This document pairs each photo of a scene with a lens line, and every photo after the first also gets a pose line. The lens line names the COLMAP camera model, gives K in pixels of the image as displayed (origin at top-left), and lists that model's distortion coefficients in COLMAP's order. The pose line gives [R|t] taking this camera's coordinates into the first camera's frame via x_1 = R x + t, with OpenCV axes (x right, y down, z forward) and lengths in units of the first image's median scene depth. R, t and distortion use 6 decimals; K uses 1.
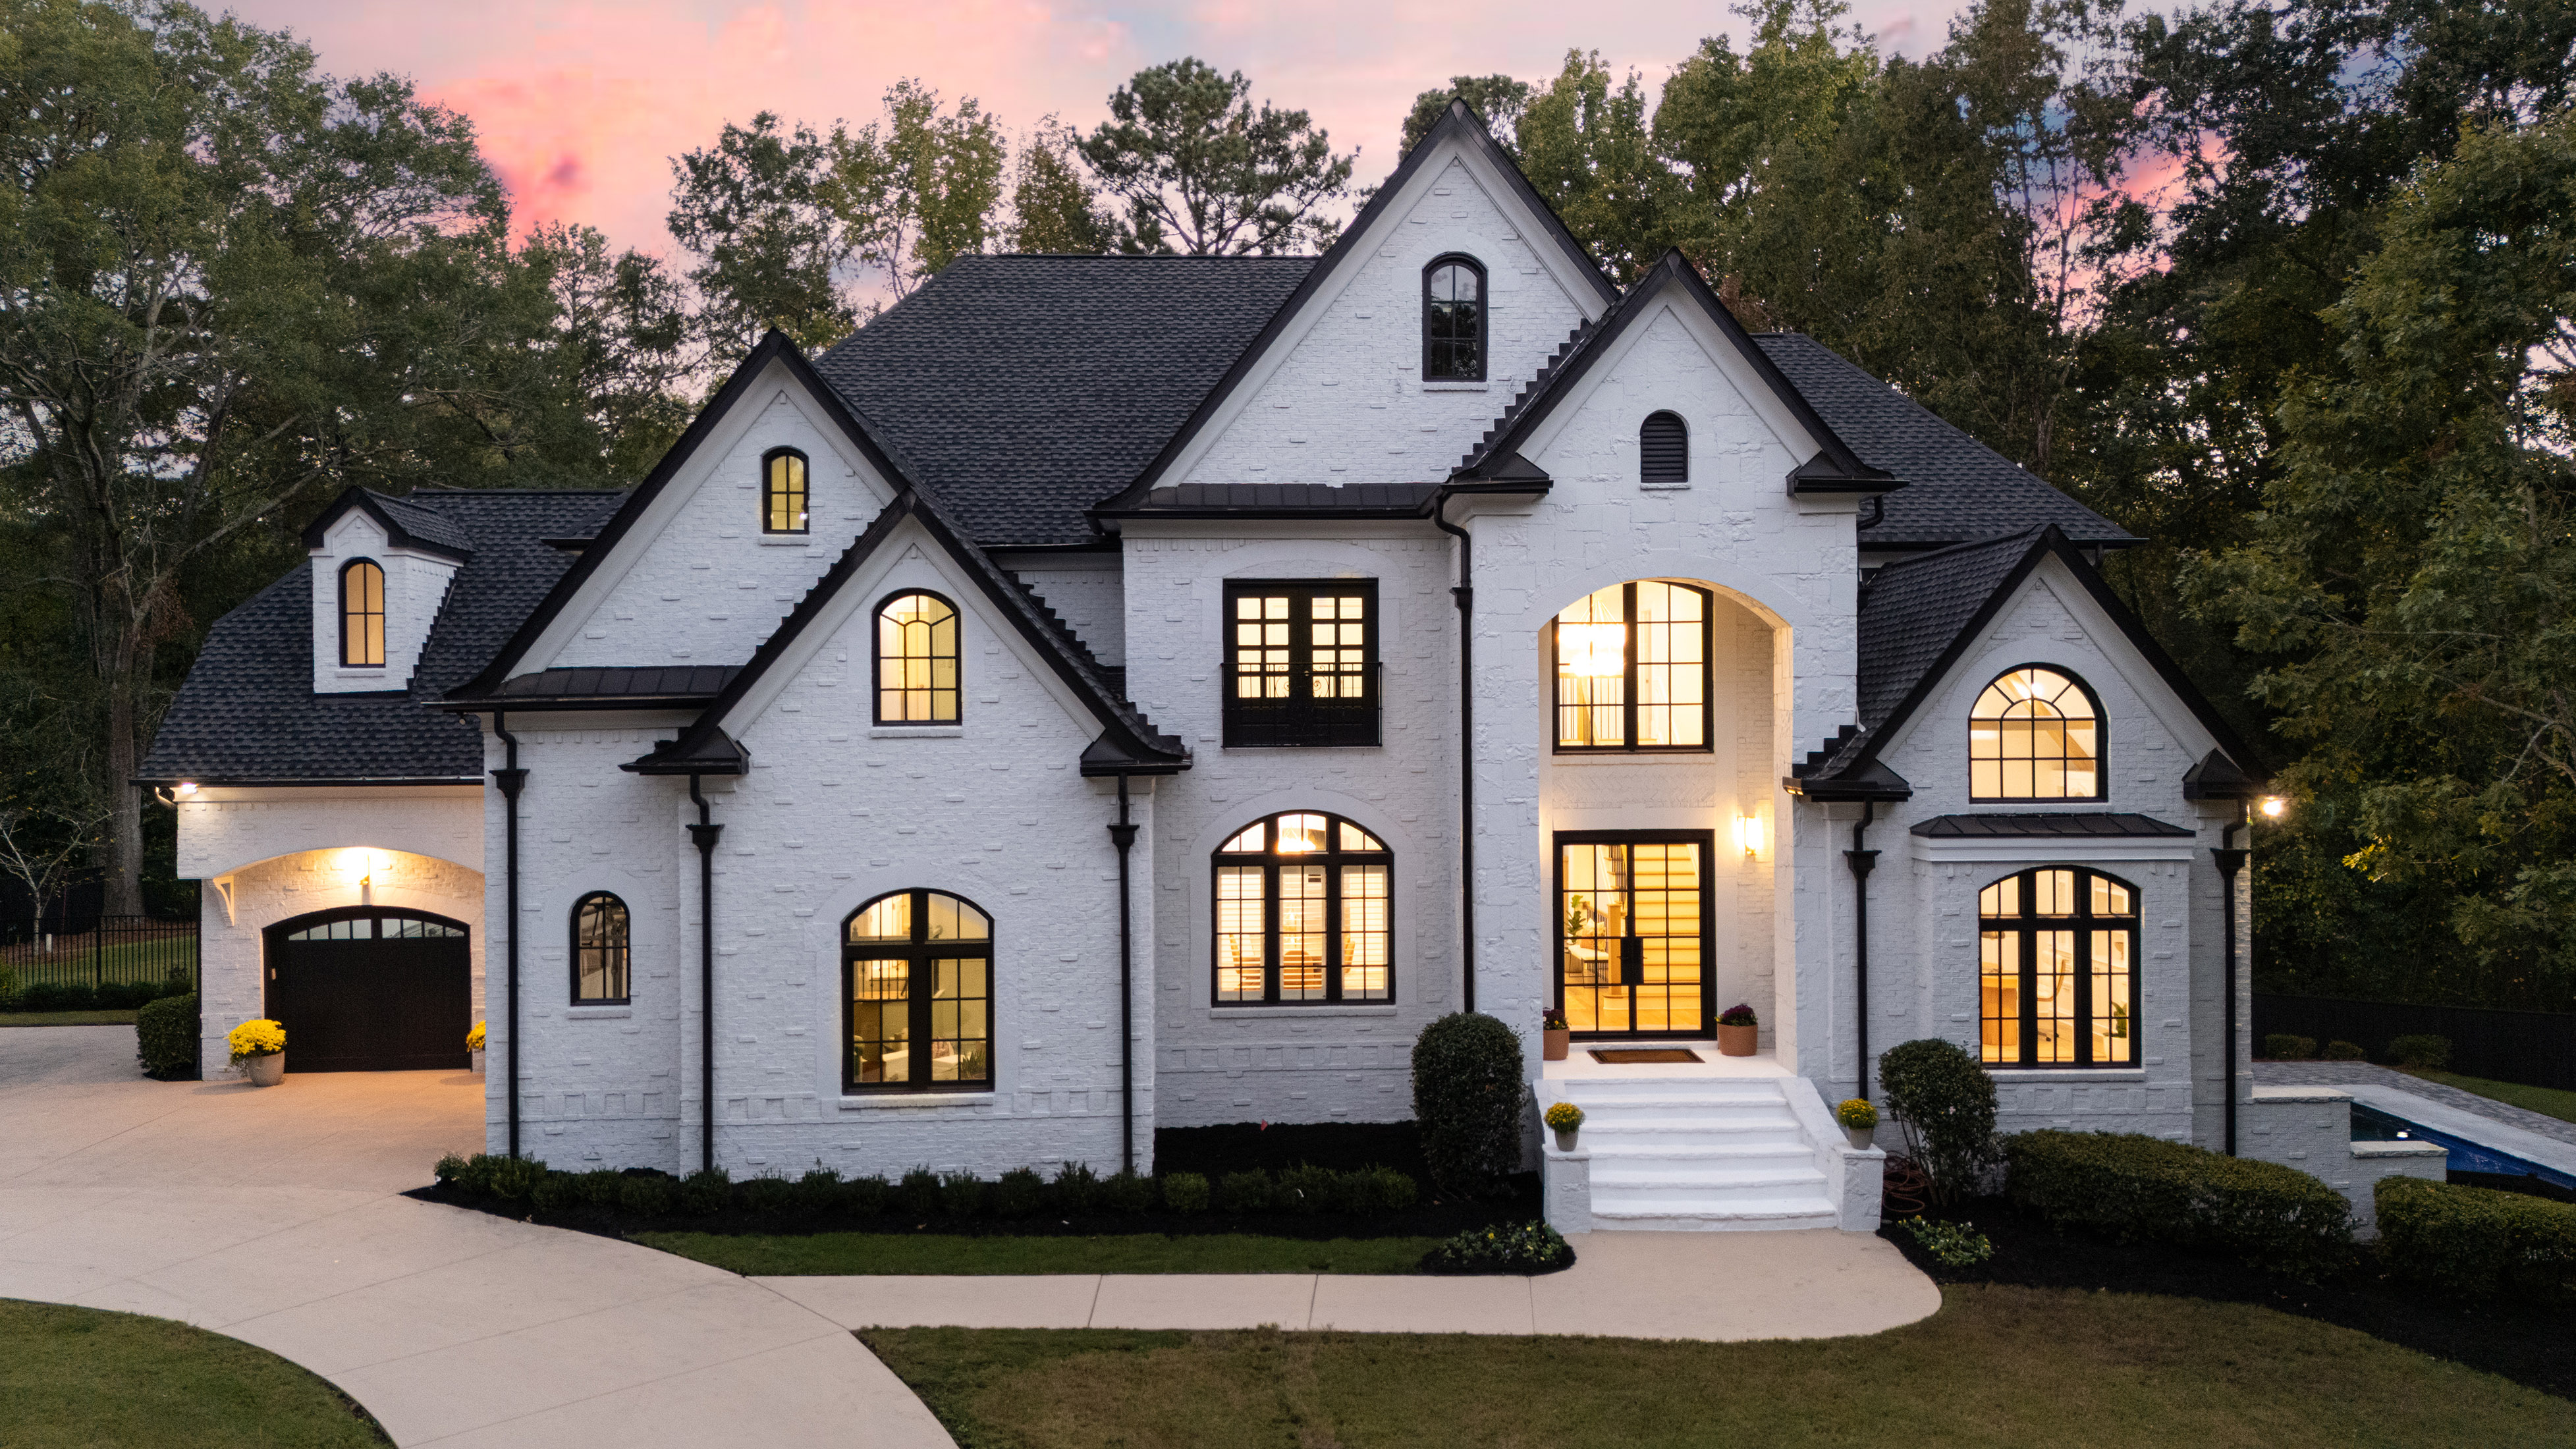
lens RADIAL K [[1898.6, 0, 1288.0], [0, 1898.6, 724.5], [0, 0, 1]] dist [0.006582, 0.003153]
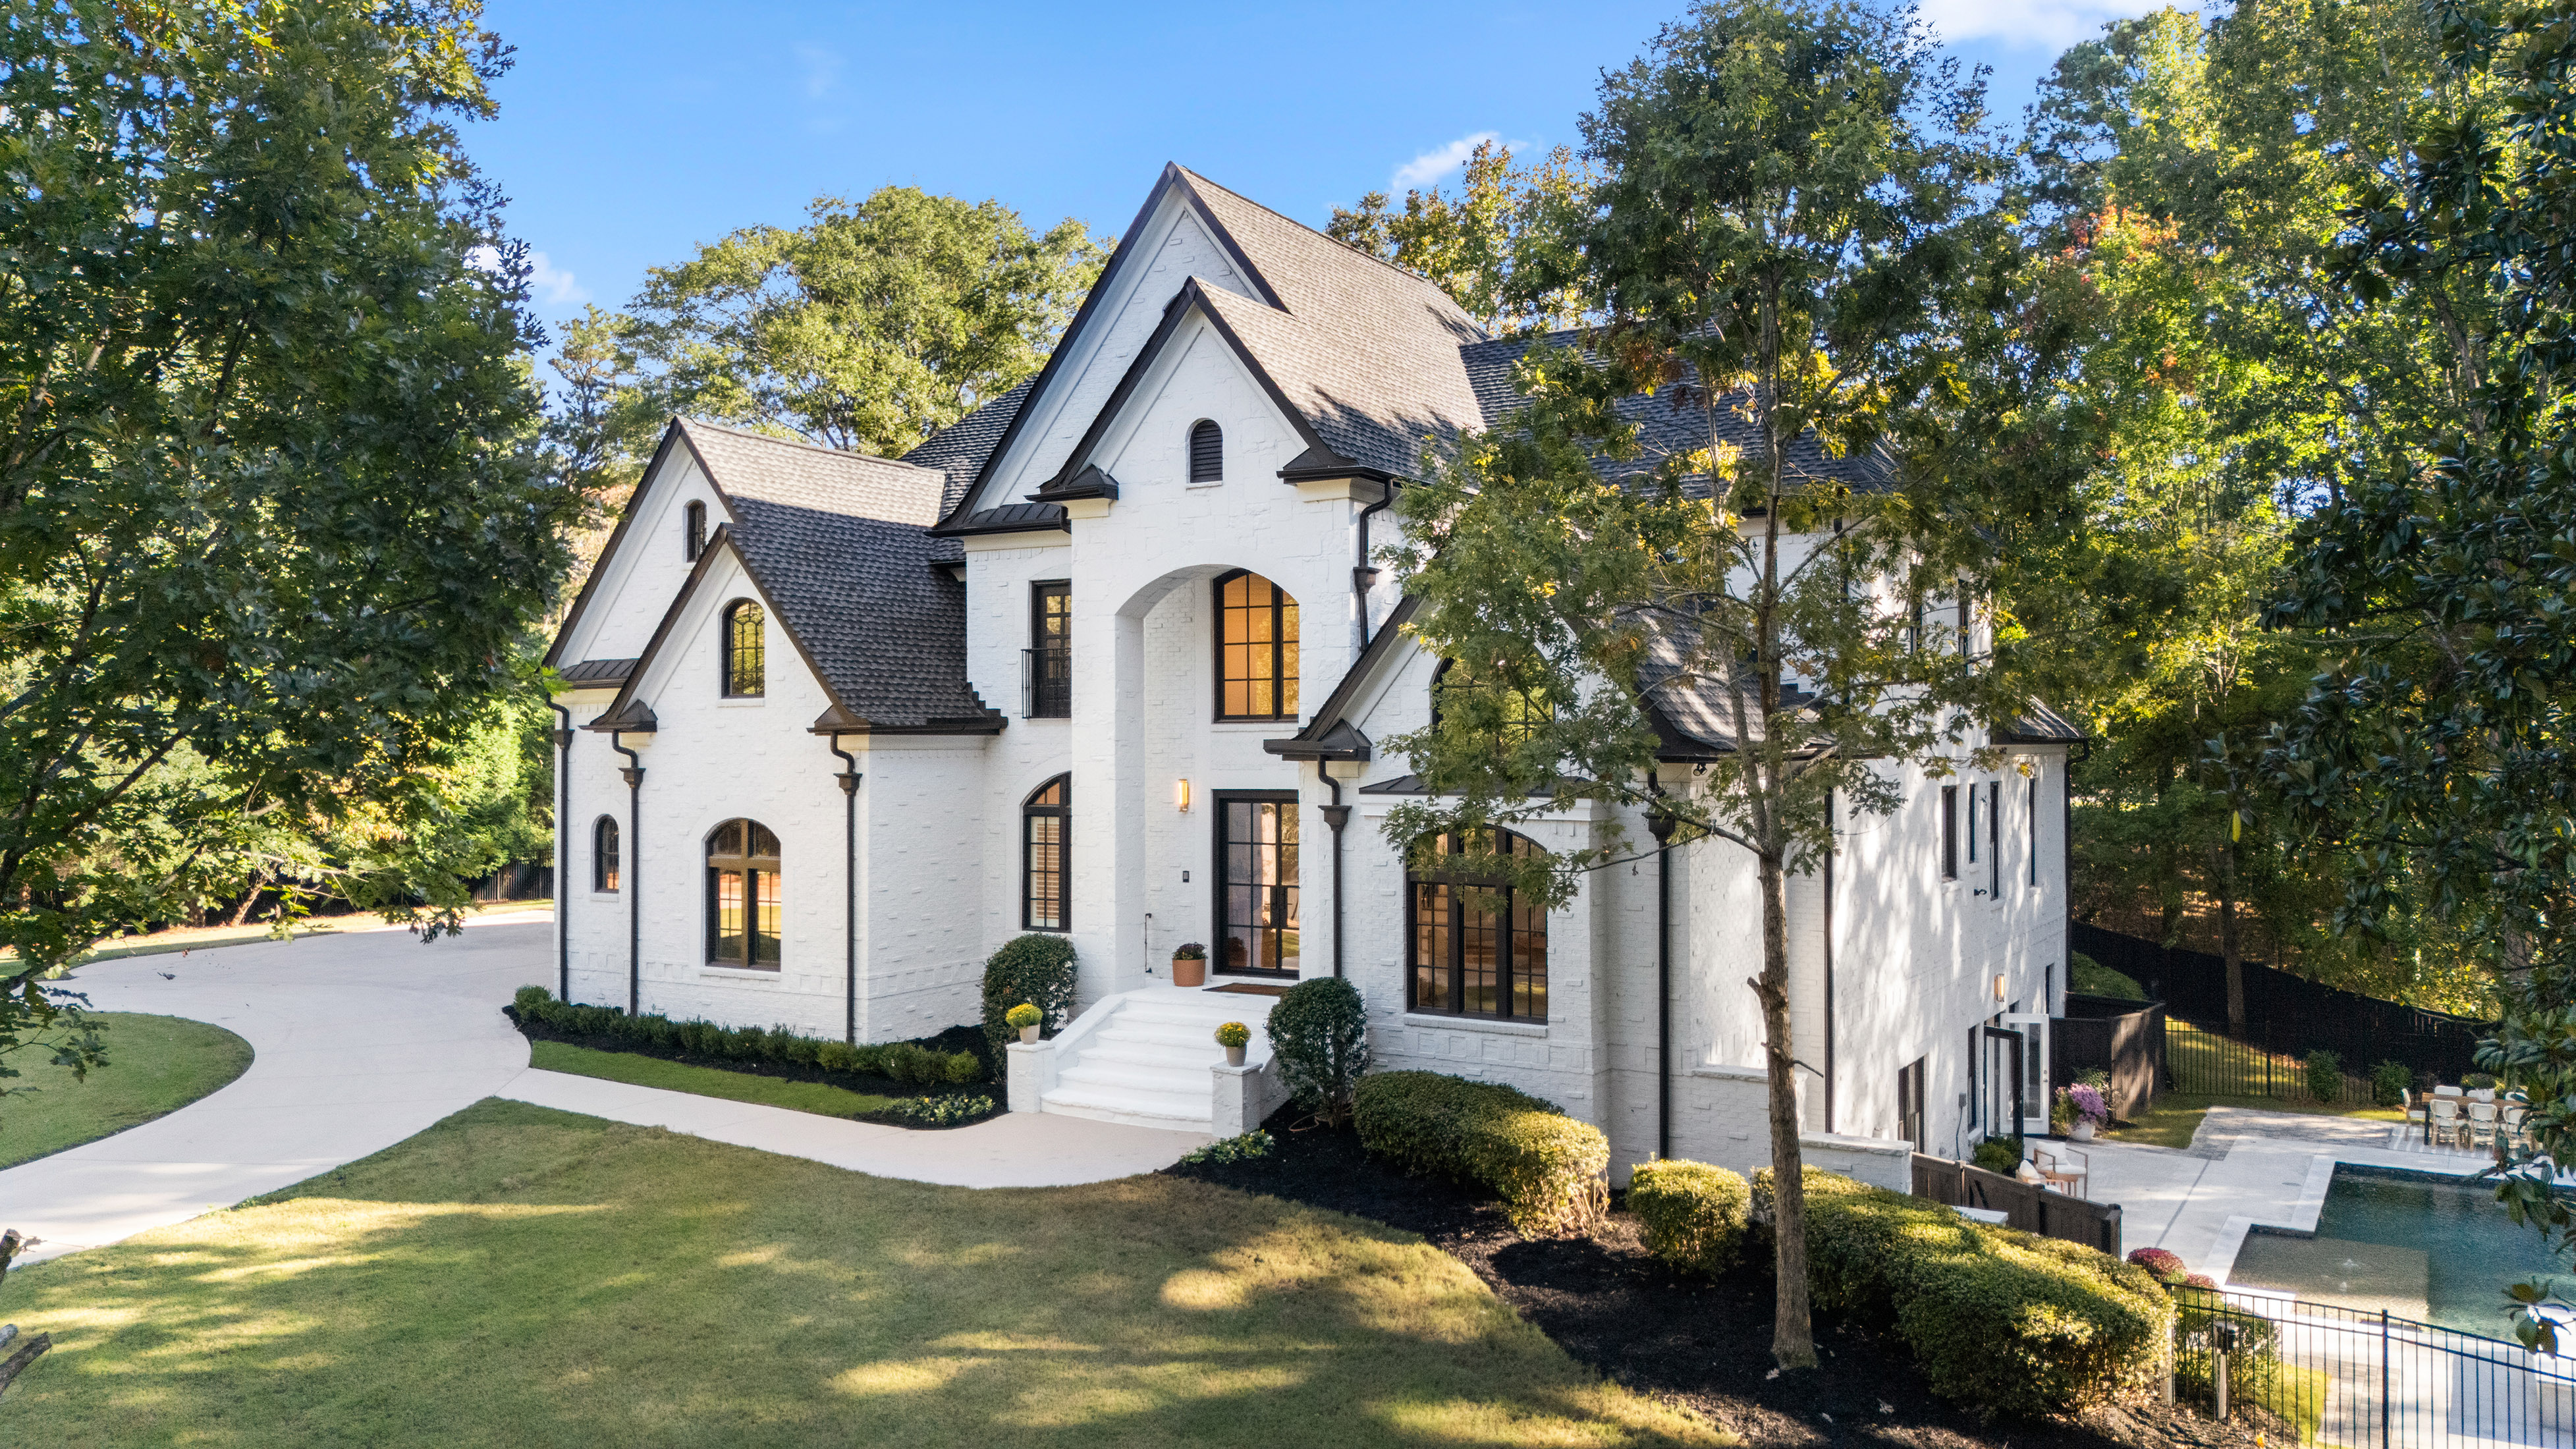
lens RADIAL K [[1903.6, 0, 1332.3], [0, 1903.6, 726.2], [0, 0, 1]] dist [0.058965, -0.074994]
pose [[0.842988, 0.003695, -0.537919, 0.885214], [-0.012940, 0.999826, -0.013410, 0.034579], [0.537776, 0.018265, 0.842890, 0.076286]]
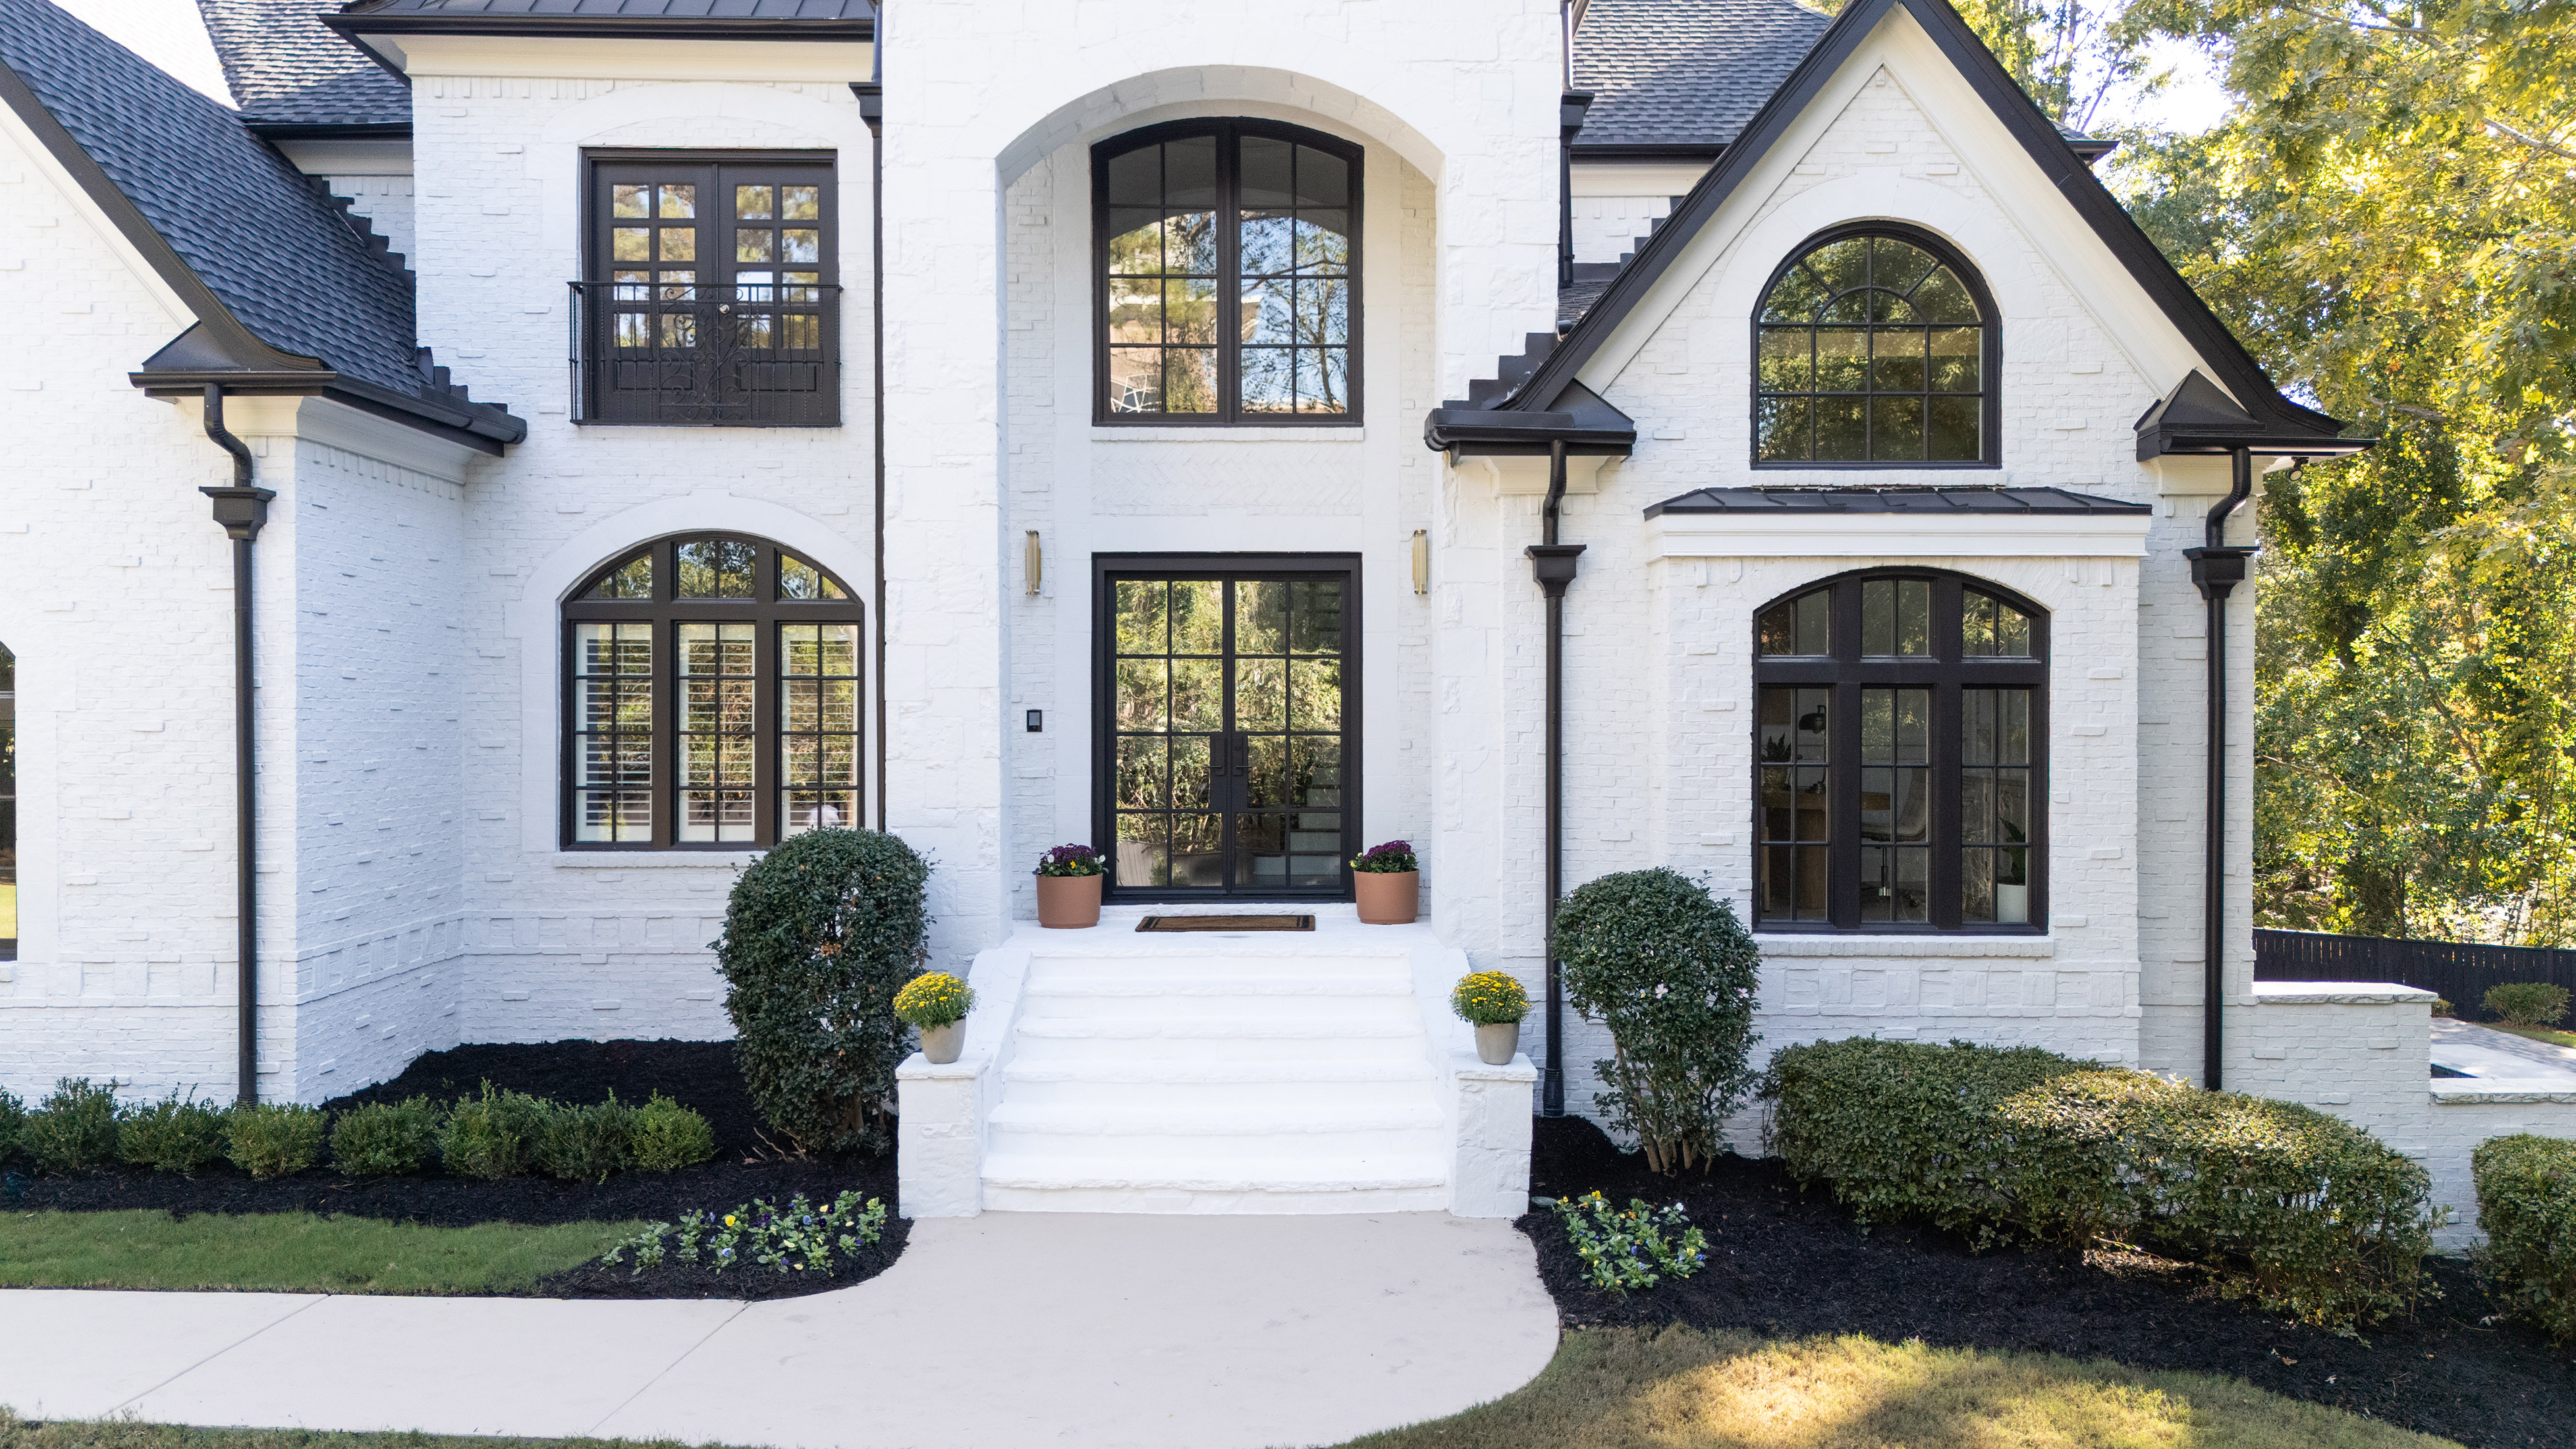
lens RADIAL K [[1903.6, 0, 1332.3], [0, 1903.6, 726.2], [0, 0, 1]] dist [0.058965, -0.074994]
pose [[0.999855, 0.009682, -0.013976, 0.243011], [-0.009694, 0.999953, -0.000820, 0.120162], [0.013967, 0.000955, 0.999902, 0.431337]]
